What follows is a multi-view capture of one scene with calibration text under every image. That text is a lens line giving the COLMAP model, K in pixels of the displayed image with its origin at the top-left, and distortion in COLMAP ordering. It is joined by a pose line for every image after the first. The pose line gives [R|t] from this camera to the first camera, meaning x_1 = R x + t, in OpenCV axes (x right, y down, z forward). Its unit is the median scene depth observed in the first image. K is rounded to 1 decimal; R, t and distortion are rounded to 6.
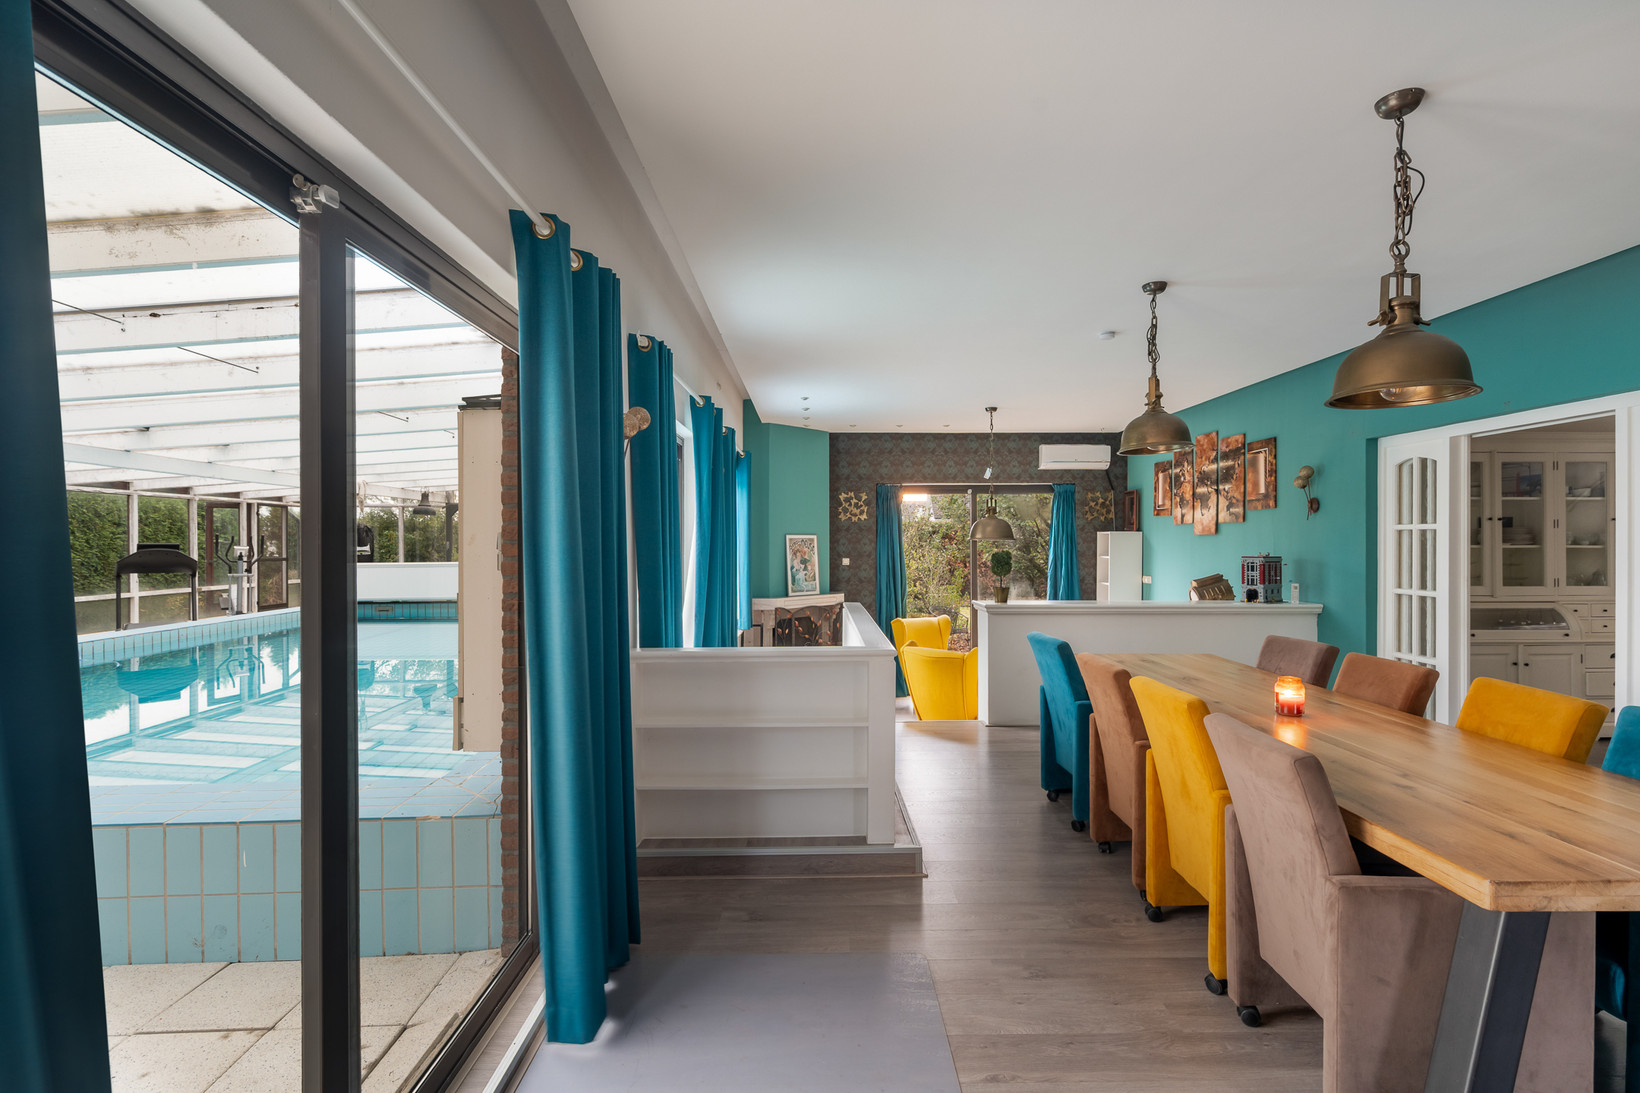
lens RADIAL K [[750.2, 0, 826.0], [0, 750.2, 540.1], [0, 0, 1]] dist [-0.001941, -0.000115]
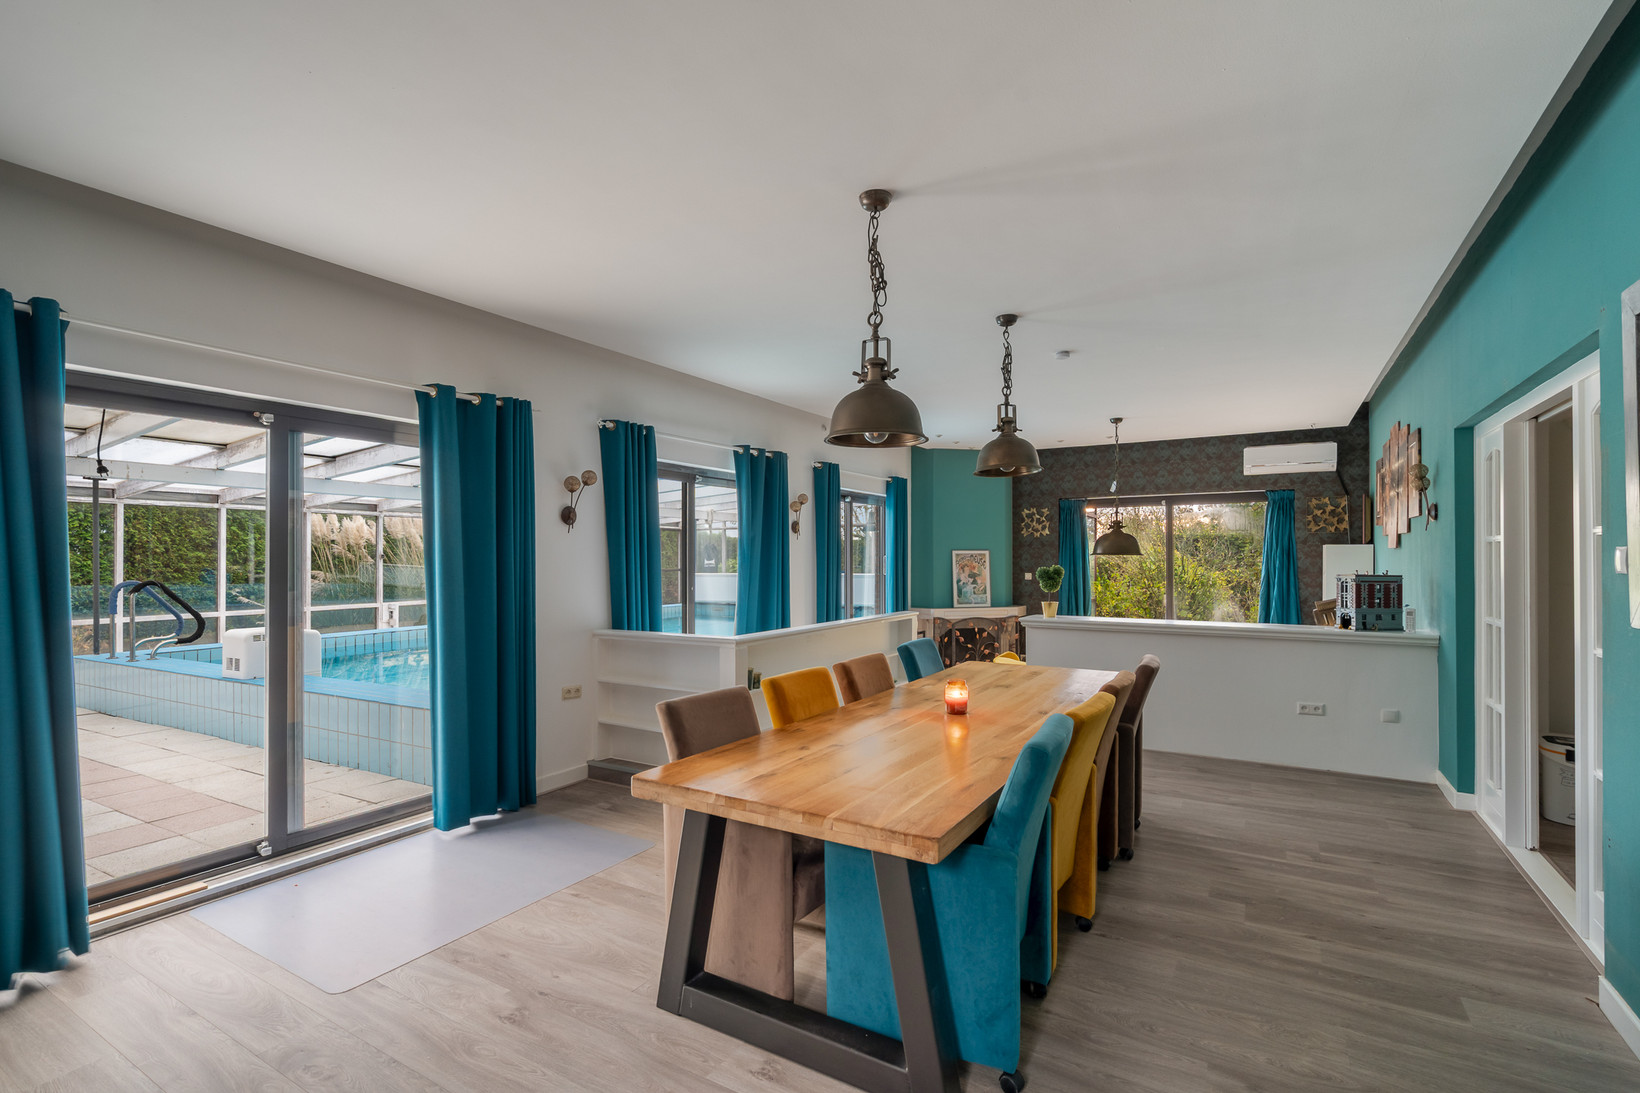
lens RADIAL K [[752.8, 0, 820.0], [0, 752.8, 546.5], [0, 0, 1]] dist [-0.003671, -0.000095]
pose [[0.852883, -0.007453, -0.522049, 0.320670], [0.001869, 0.999935, -0.011222, -0.000935], [0.522099, 0.008595, 0.852842, -0.021459]]
